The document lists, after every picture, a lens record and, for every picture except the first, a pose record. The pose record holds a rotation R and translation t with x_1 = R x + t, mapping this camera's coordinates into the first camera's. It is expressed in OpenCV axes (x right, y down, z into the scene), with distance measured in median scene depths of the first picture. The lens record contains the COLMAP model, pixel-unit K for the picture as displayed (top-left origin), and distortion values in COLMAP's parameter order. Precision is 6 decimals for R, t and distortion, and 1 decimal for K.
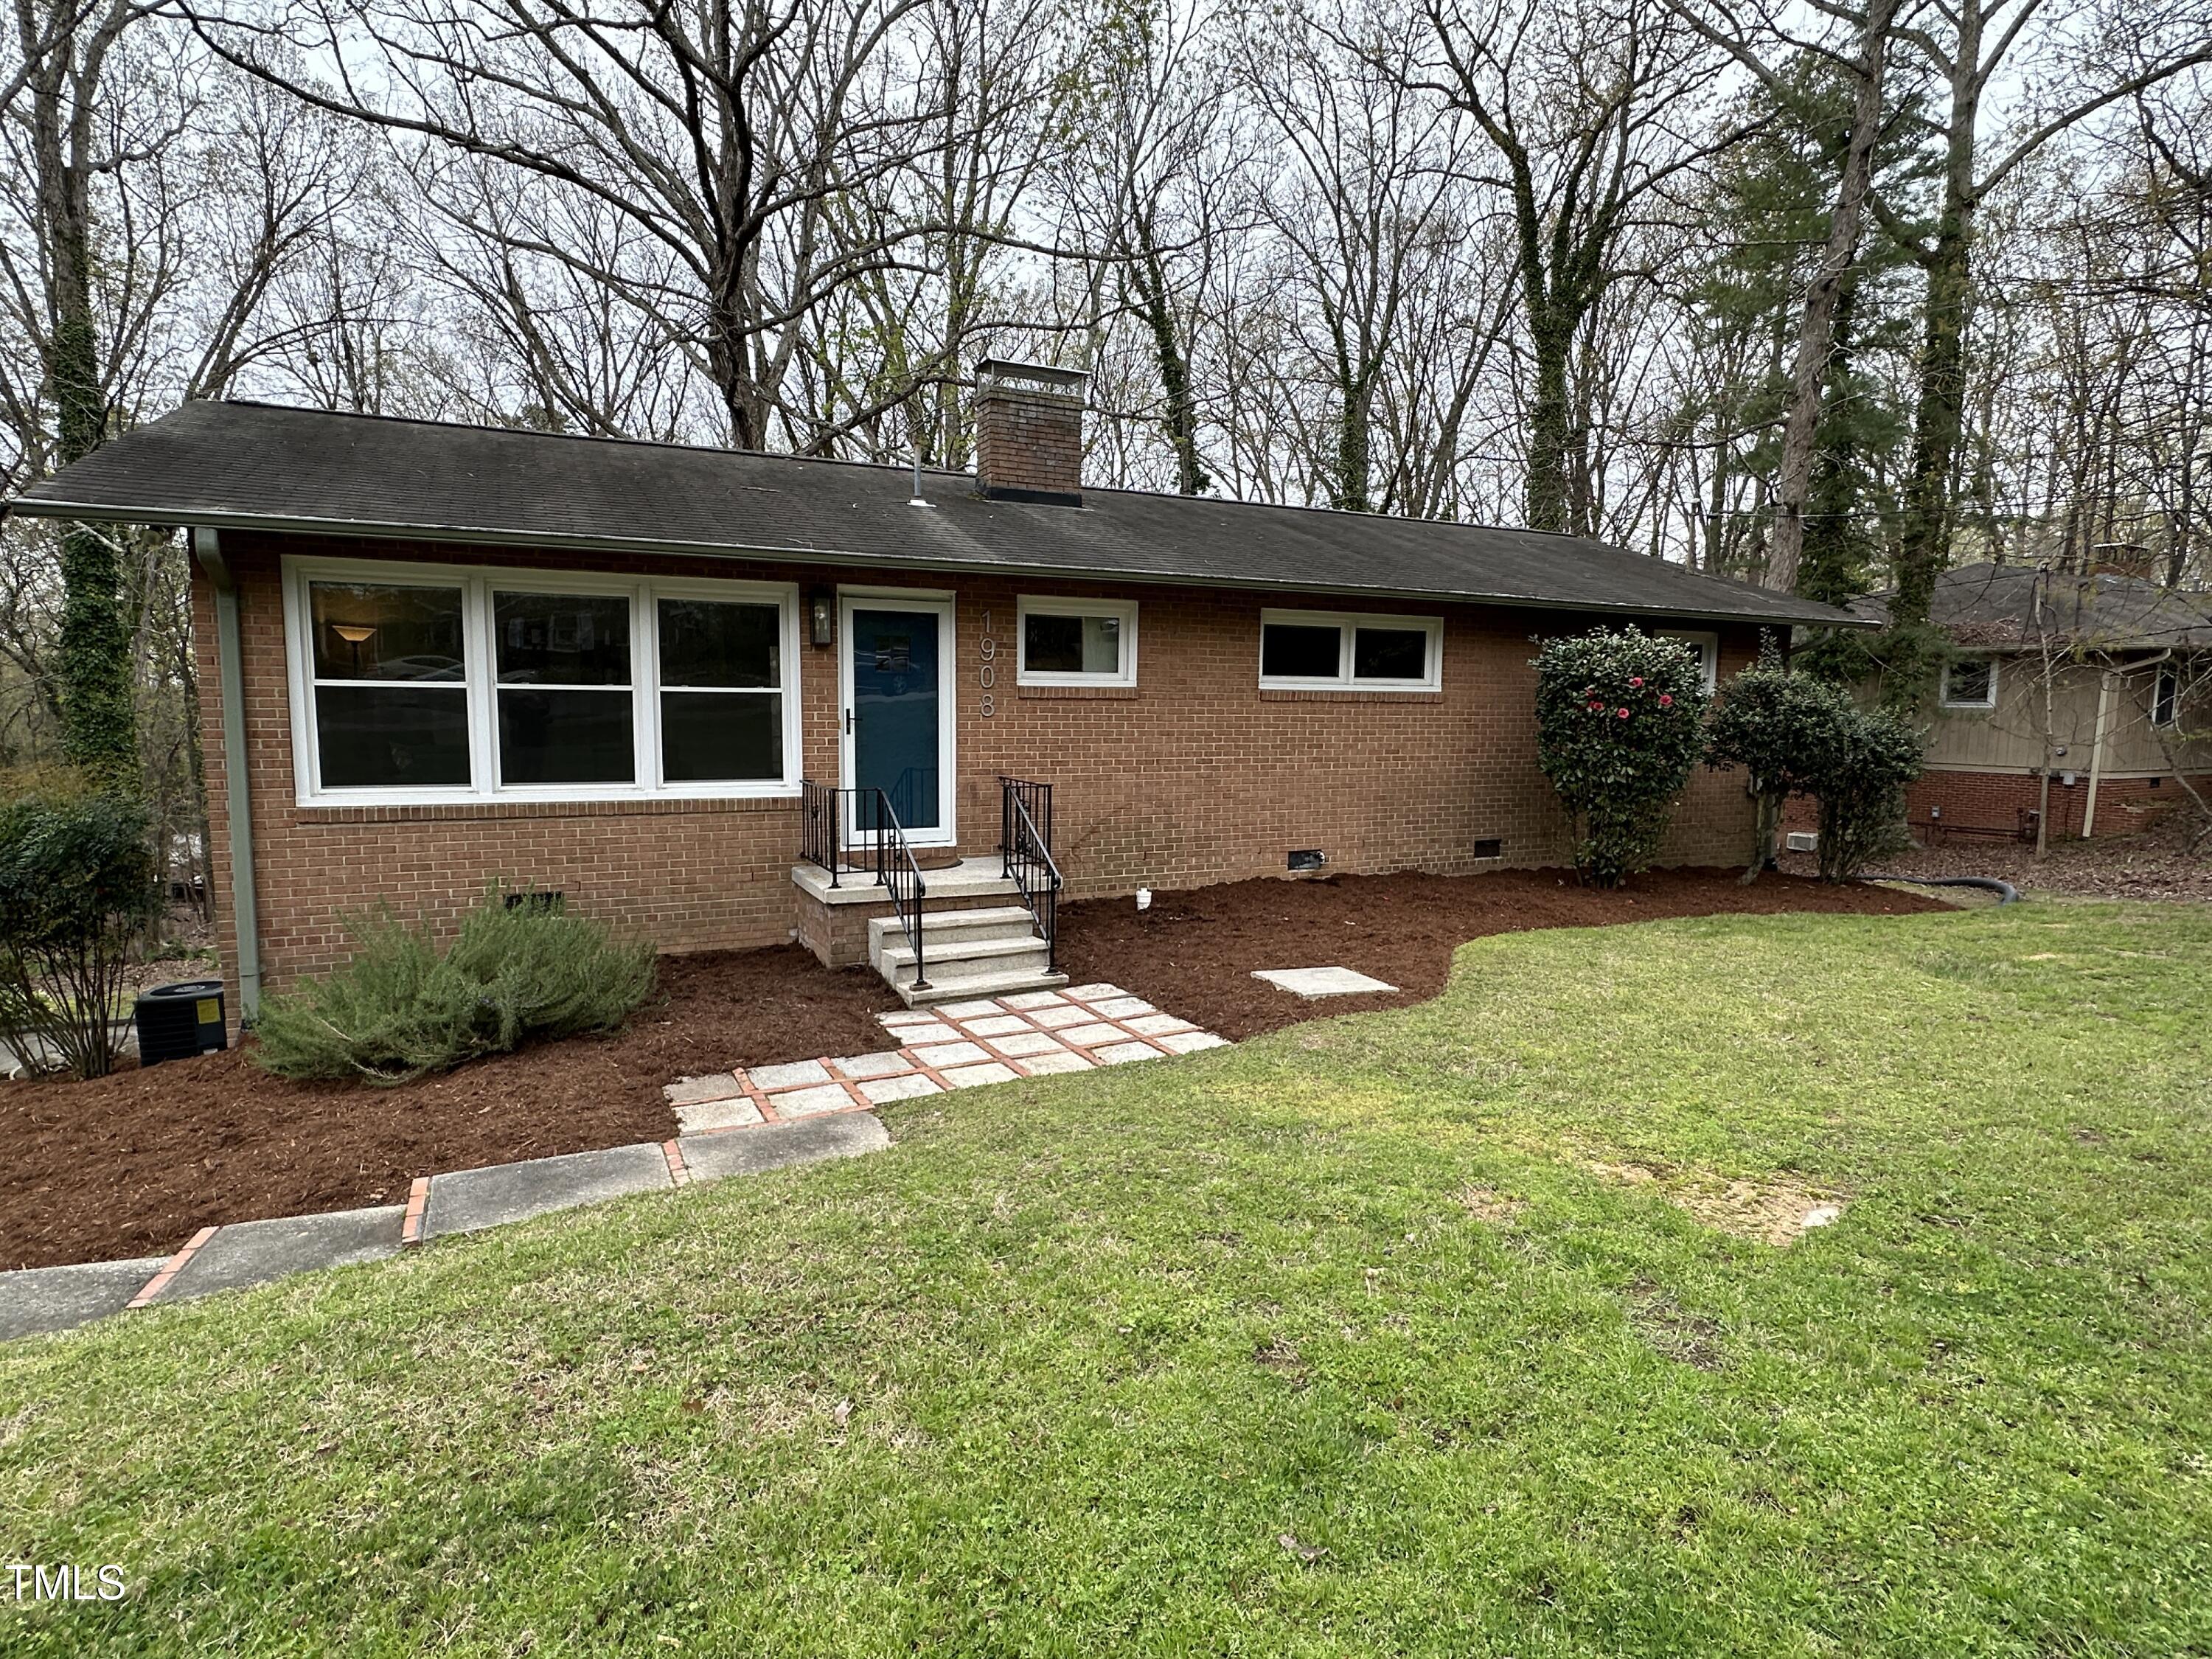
lens RADIAL K [[1162.1, 0, 1105.9], [0, 1162.1, 833.4], [0, 0, 1]] dist [0.002143, 0.001935]
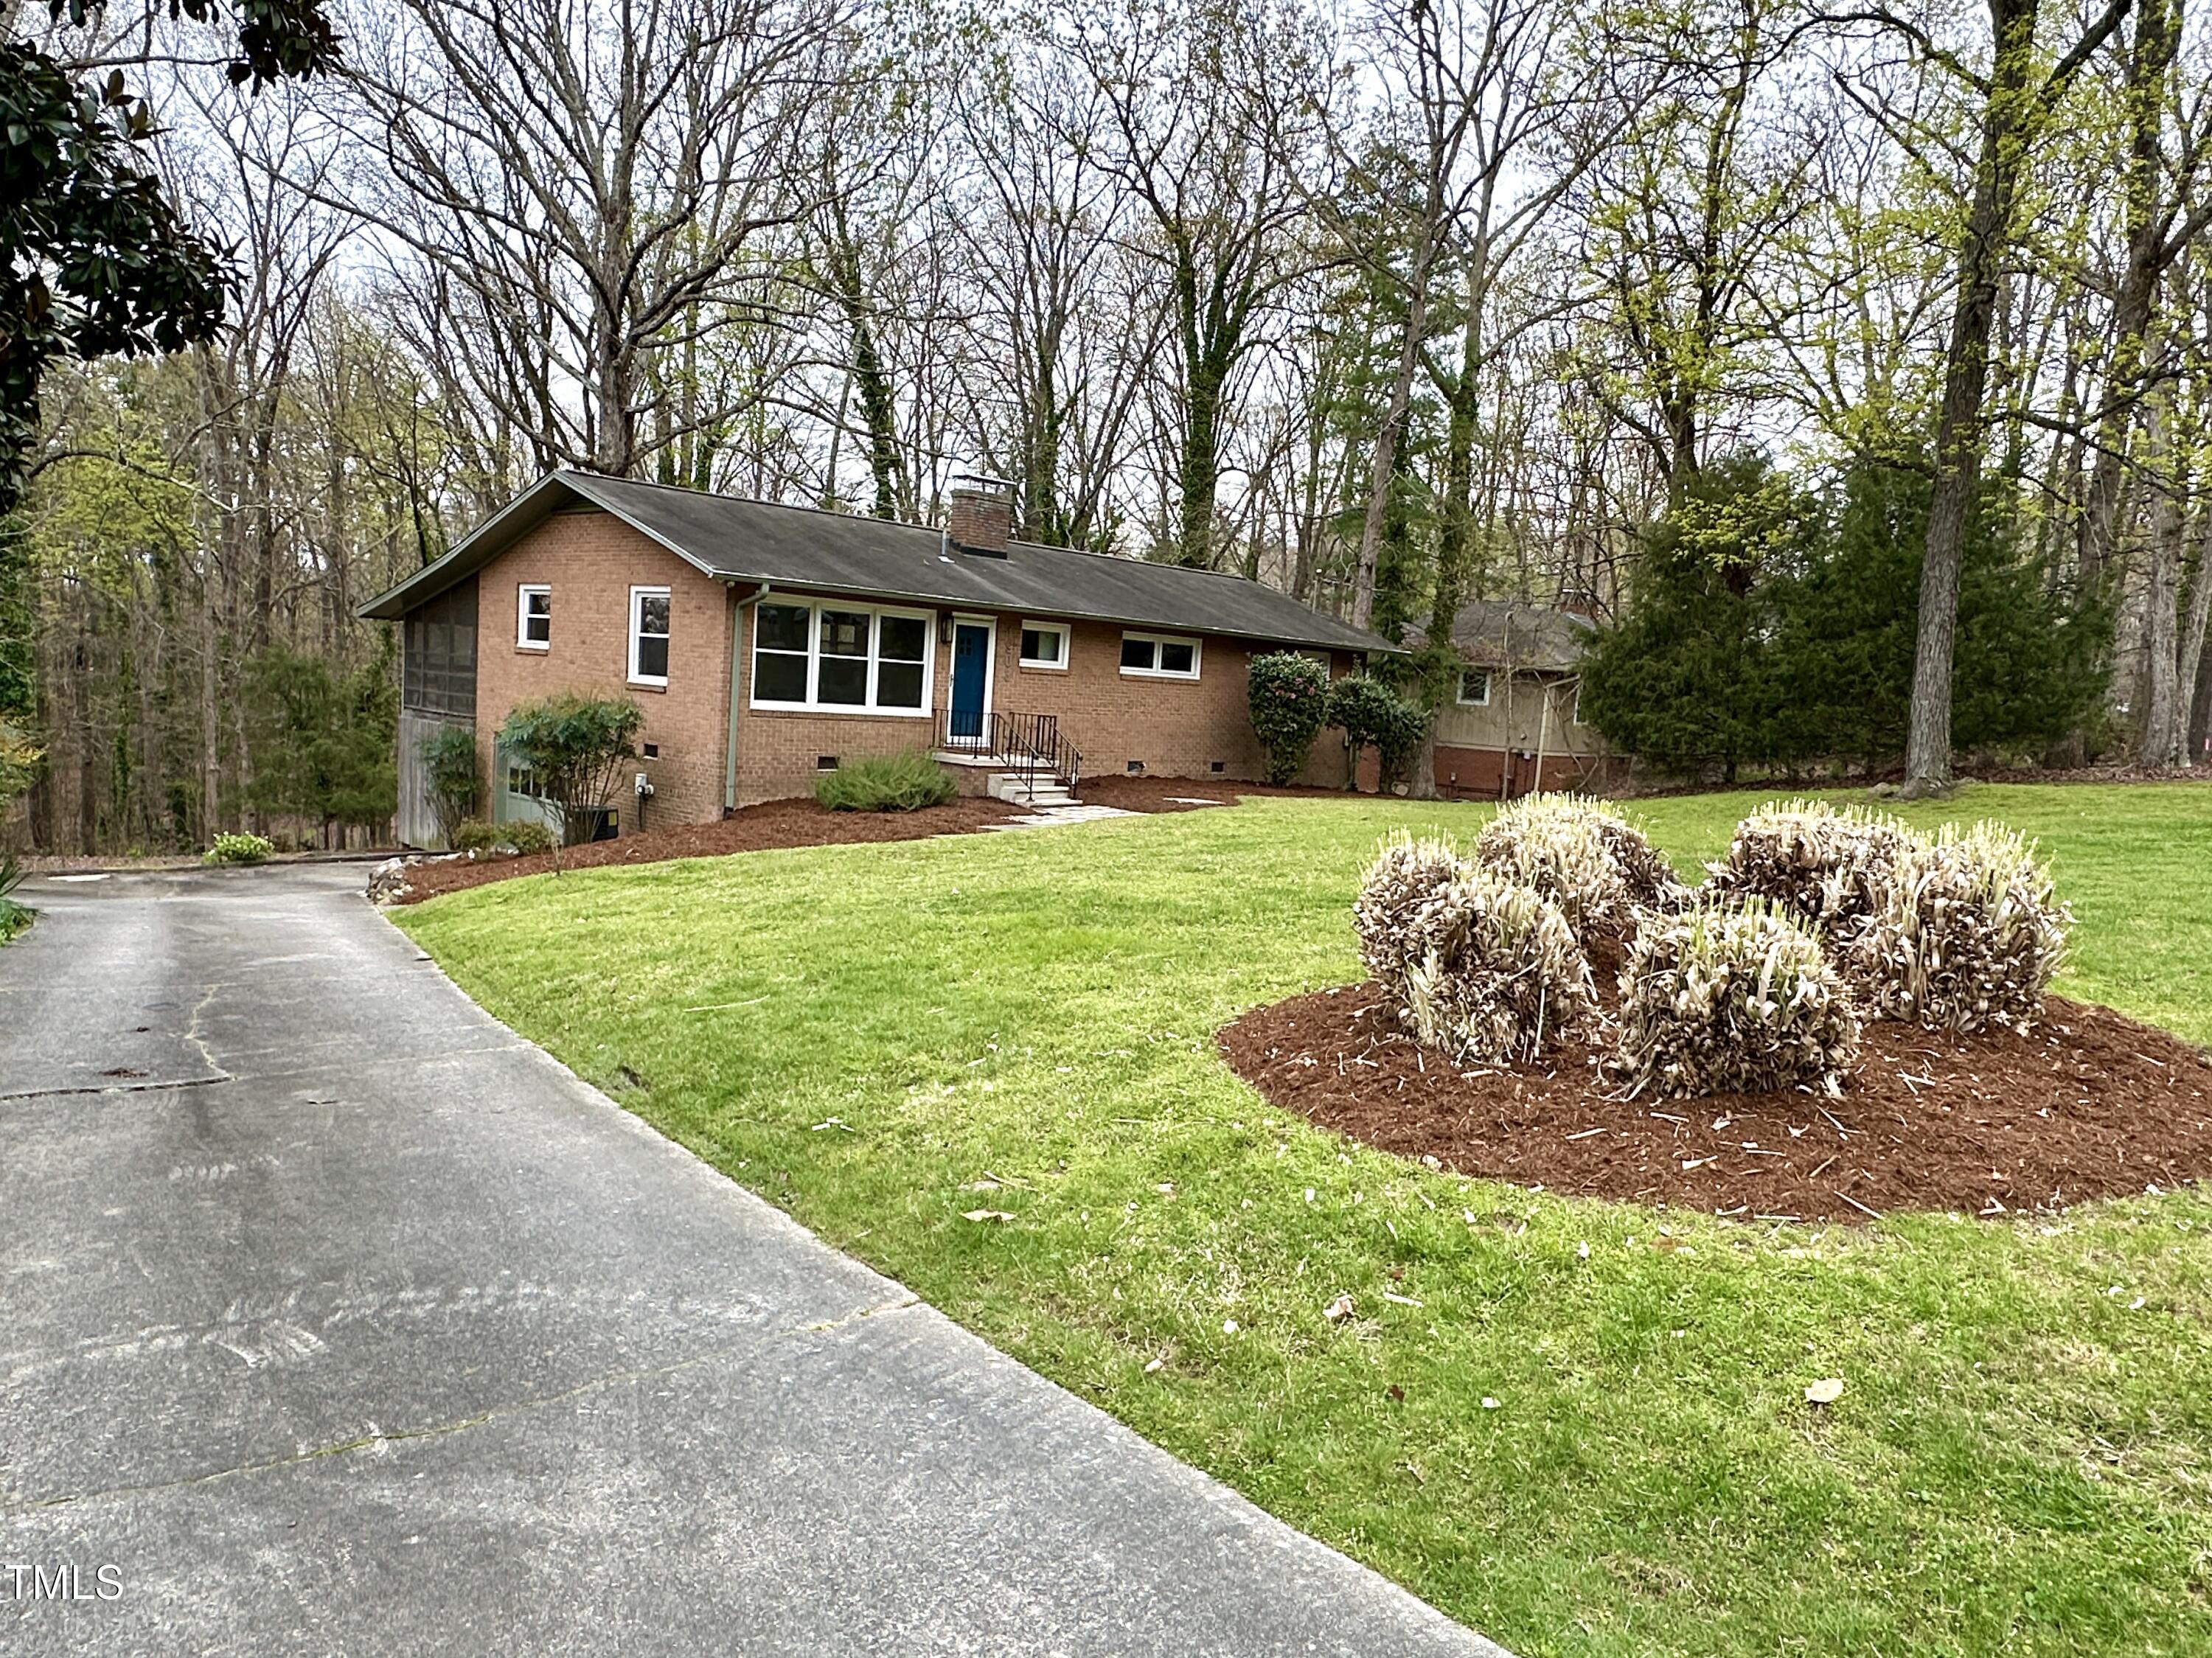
lens RADIAL K [[1353.4, 0, 1105.9], [0, 1353.4, 827.7], [0, 0, 1]] dist [0.006149, 0.000501]
pose [[0.941027, 0.017224, 0.337892, -0.600938], [-0.019553, 0.999803, 0.003491, 0.113613], [-0.337765, -0.009892, 0.941179, -1.016182]]
